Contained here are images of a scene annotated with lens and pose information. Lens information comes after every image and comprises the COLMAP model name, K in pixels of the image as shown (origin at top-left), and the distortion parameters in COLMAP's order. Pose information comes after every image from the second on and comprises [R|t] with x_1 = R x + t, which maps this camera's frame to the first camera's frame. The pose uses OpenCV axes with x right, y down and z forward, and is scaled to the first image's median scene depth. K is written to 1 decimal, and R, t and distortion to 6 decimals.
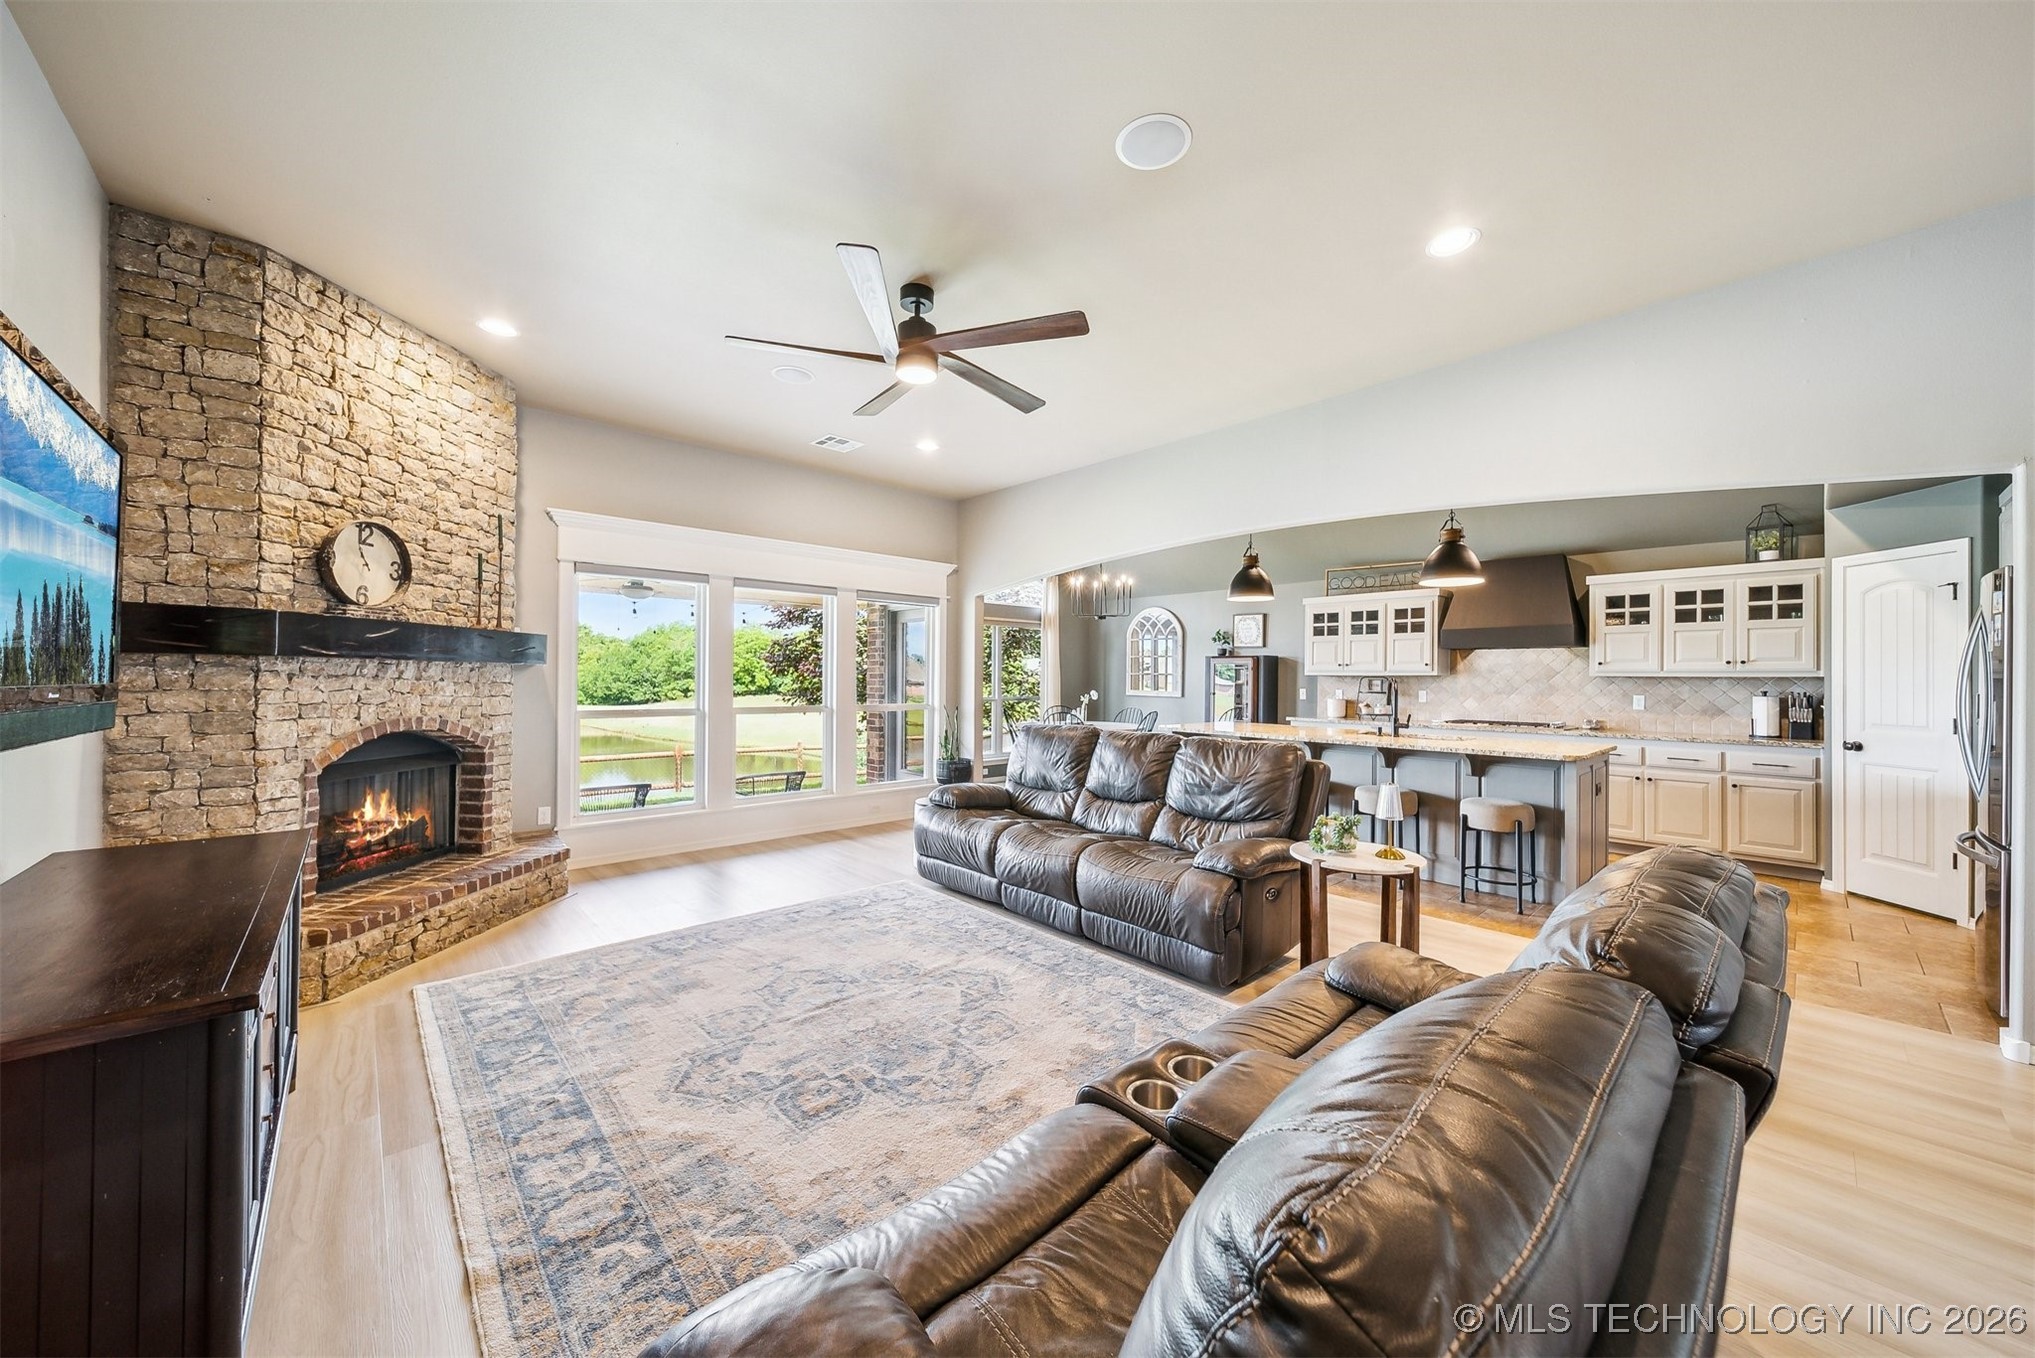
lens RADIAL K [[723.8, 0, 1019.0], [0, 723.8, 673.9], [0, 0, 1]] dist [0.008167, -0.001733]
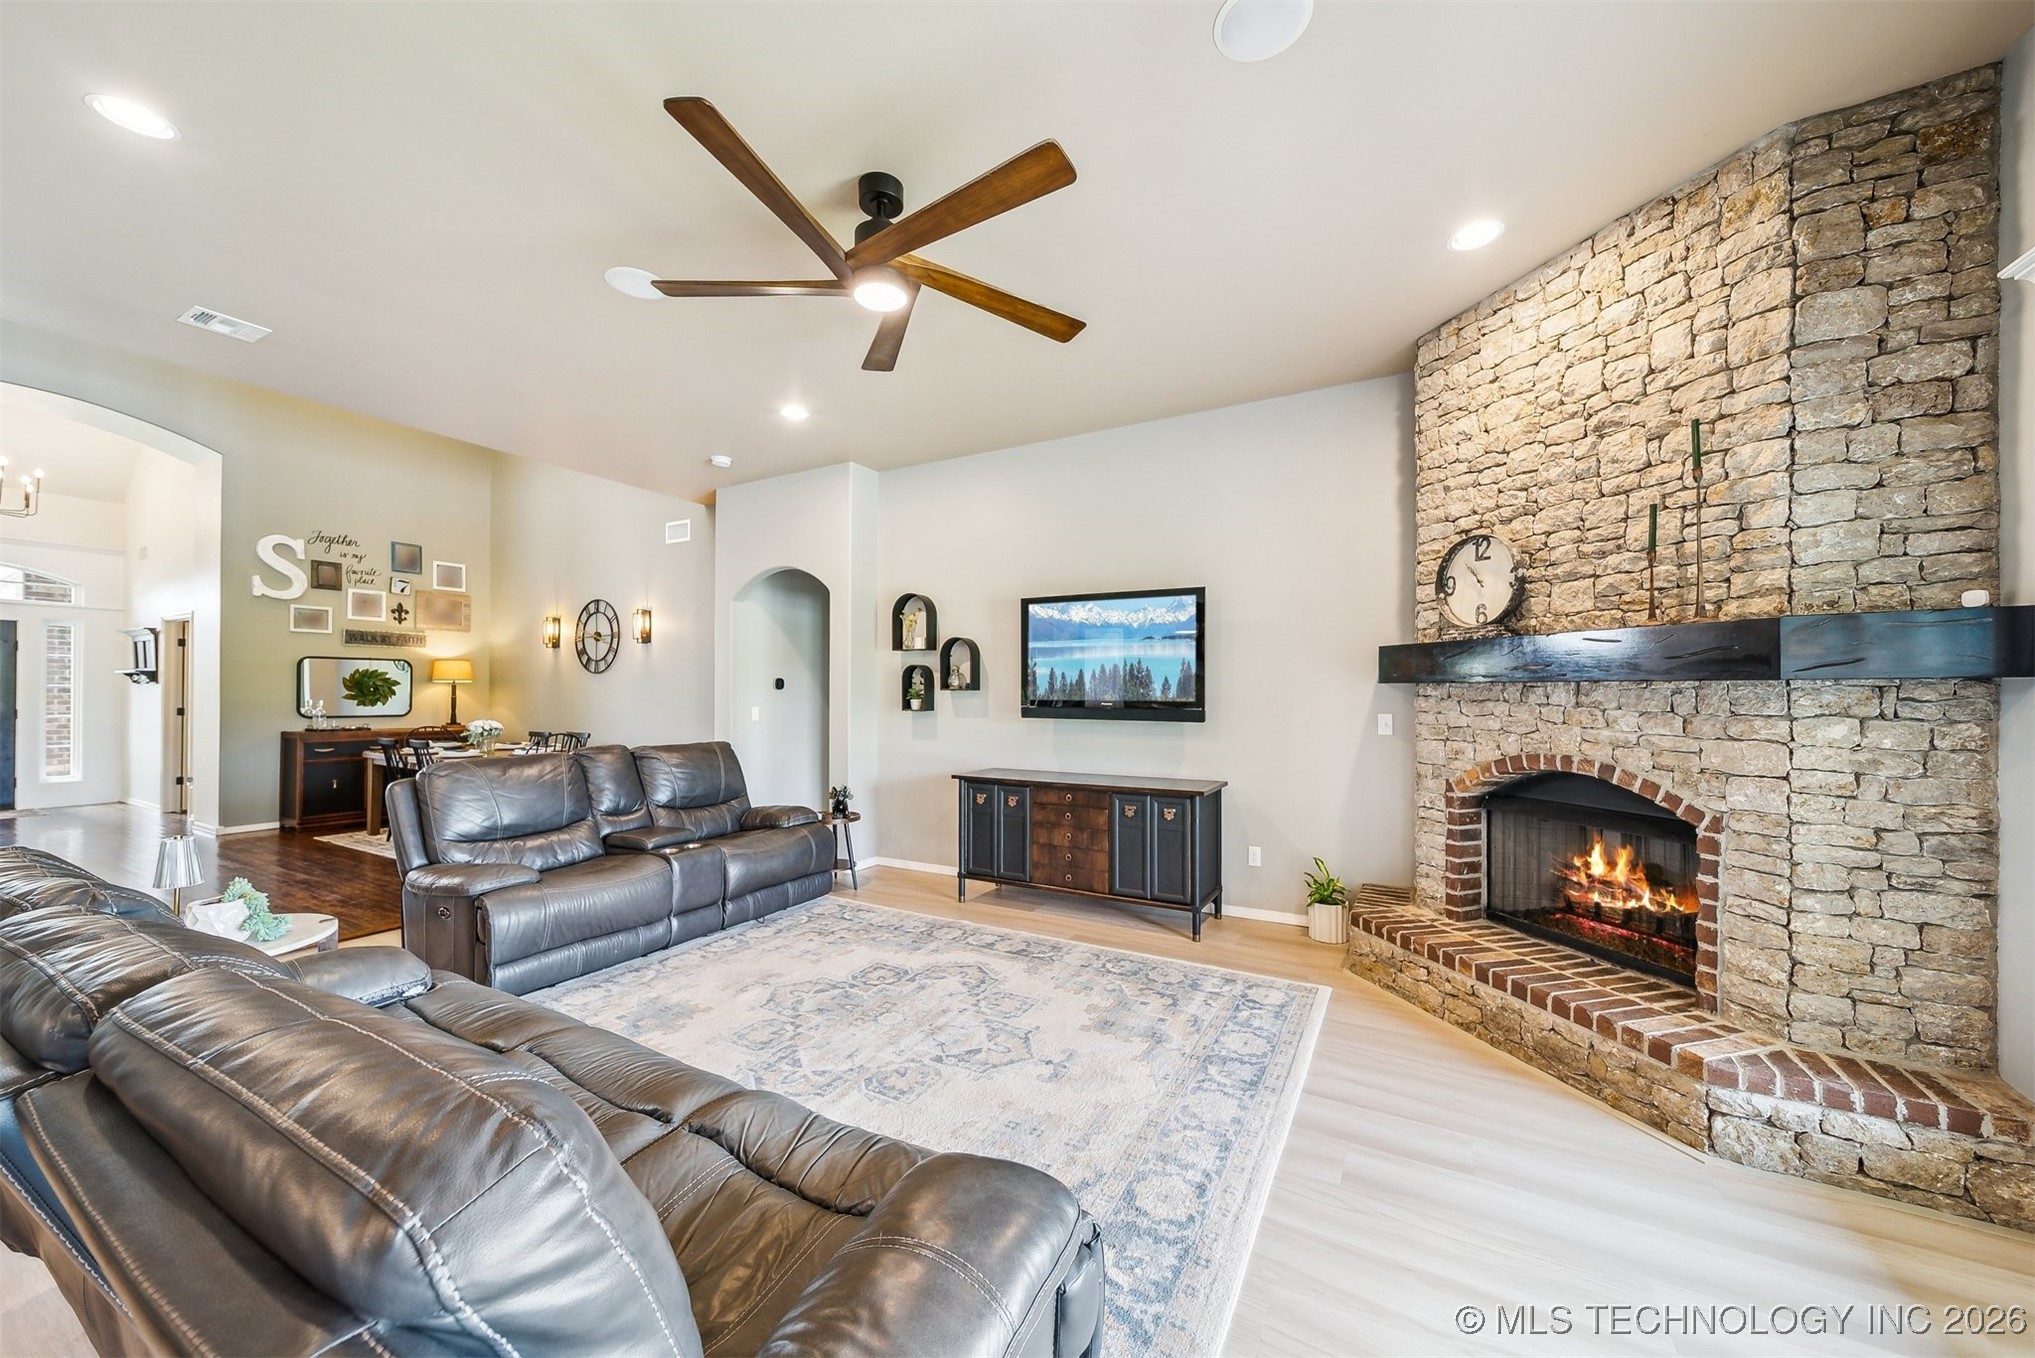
lens RADIAL K [[723.8, 0, 1017.3], [0, 723.8, 700.5], [0, 0, 1]] dist [0.008167, -0.001733]
pose [[-0.947649, -0.009193, -0.319181, -0.026554], [-0.010019, 0.999949, 0.000947, 0.004889], [0.319156, 0.004096, -0.947693, 1.123966]]
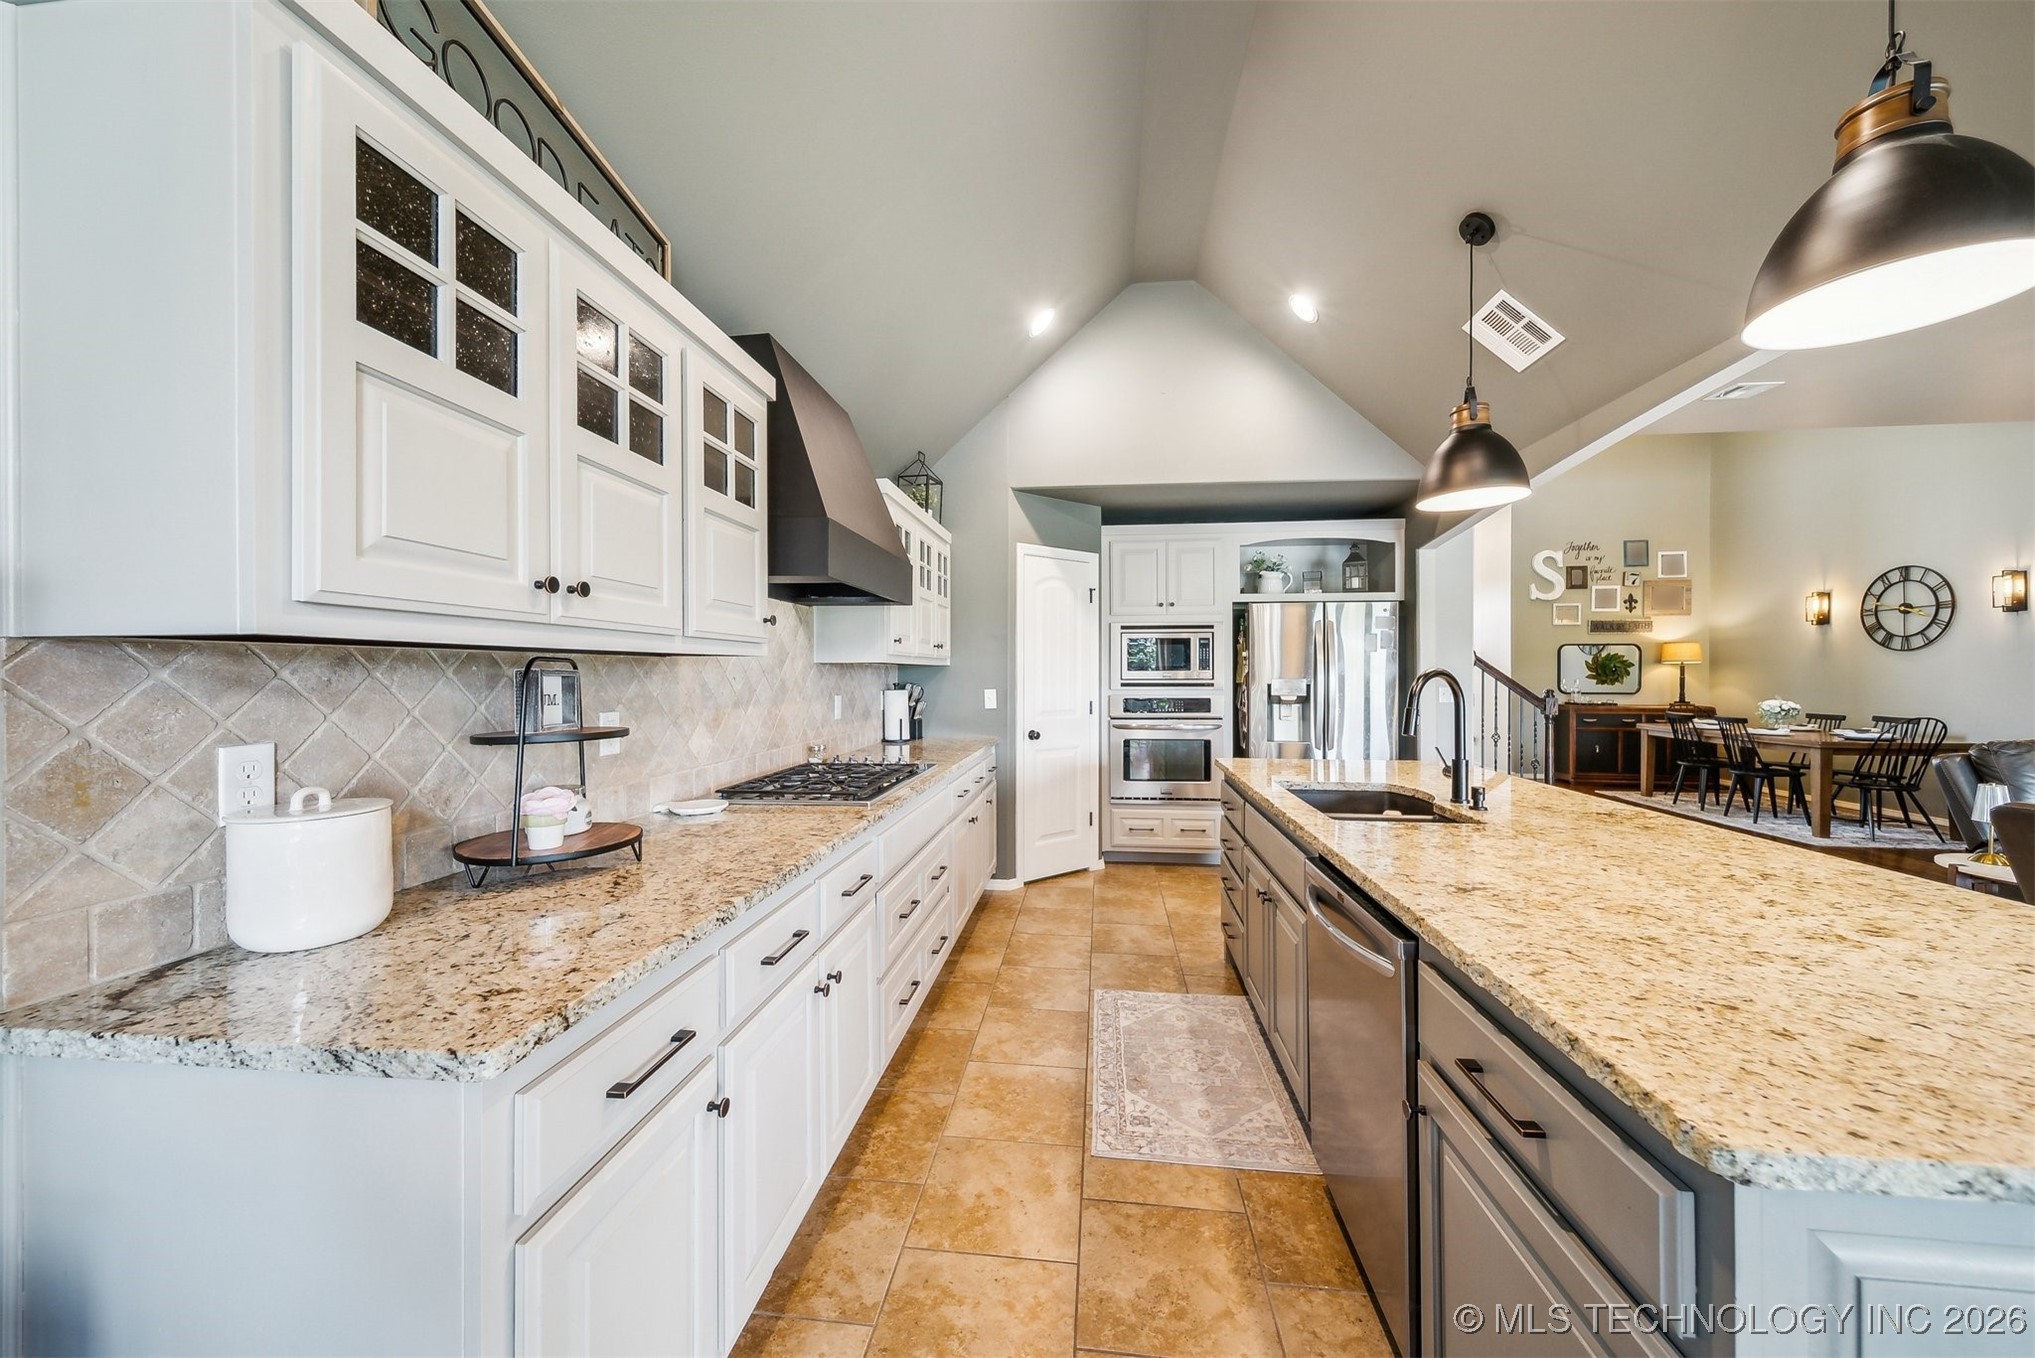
lens RADIAL K [[723.8, 0, 1018.2], [0, 723.8, 668.5], [0, 0, 1]] dist [0.008167, -0.001733]
pose [[-0.654355, -0.005379, 0.756169, 0.356912], [-0.010162, 0.999947, -0.001681, 0.008639], [-0.756119, -0.008785, -0.654375, 1.475819]]
